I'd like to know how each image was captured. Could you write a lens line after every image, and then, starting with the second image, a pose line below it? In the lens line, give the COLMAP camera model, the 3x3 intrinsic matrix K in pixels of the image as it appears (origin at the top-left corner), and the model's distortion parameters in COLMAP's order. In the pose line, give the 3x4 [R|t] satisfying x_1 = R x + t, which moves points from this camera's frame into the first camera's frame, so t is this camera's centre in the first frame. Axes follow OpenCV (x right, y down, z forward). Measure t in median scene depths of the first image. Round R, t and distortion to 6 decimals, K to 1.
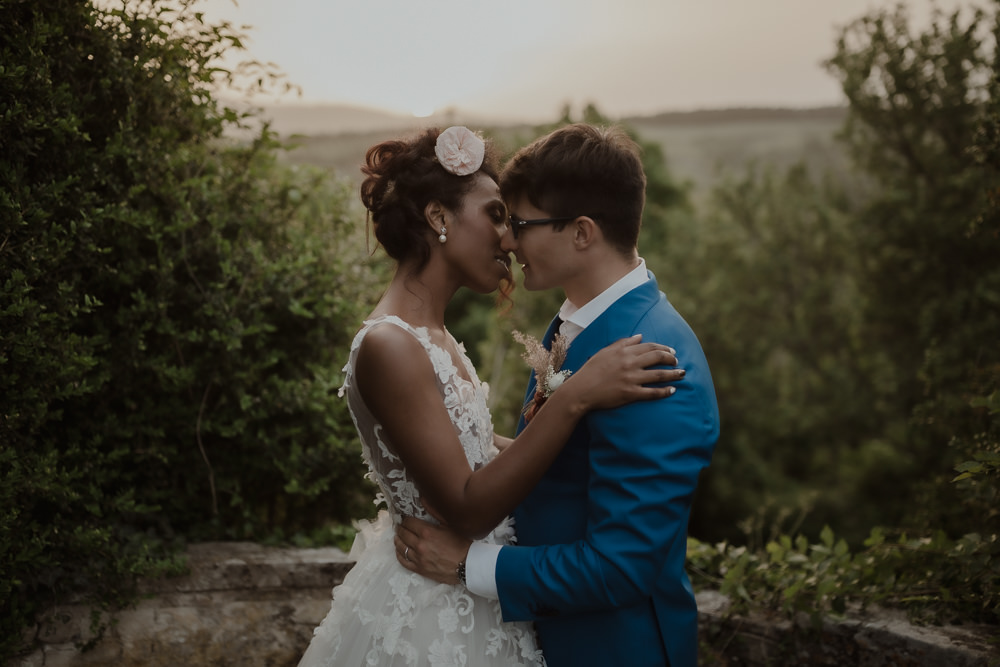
lens RADIAL K [[1058.6, 0, 444.5], [0, 1058.6, 368.5], [0, 0, 1]] dist [-0.009310, -0.022762]
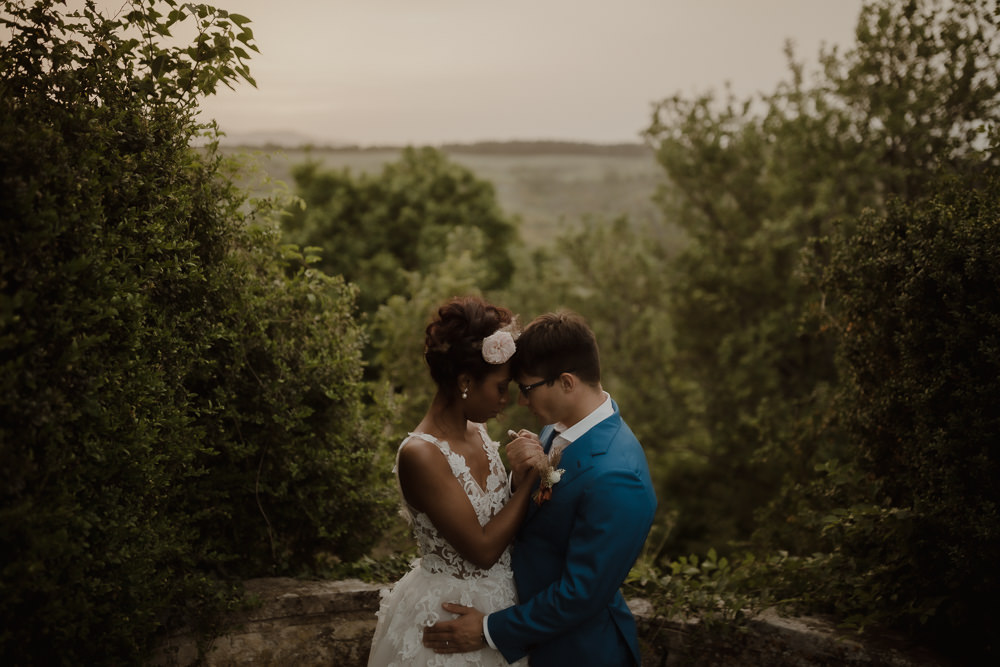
lens RADIAL K [[1001.0, 0, 500.0], [0, 1001.0, 333.5], [0, 0, 1]] dist [-0.014656, -0.008592]
pose [[0.973897, 0.007879, 0.226855, -0.224080], [0.000413, 0.999334, -0.036483, -0.089434], [-0.226992, 0.035625, 0.973245, -0.248236]]
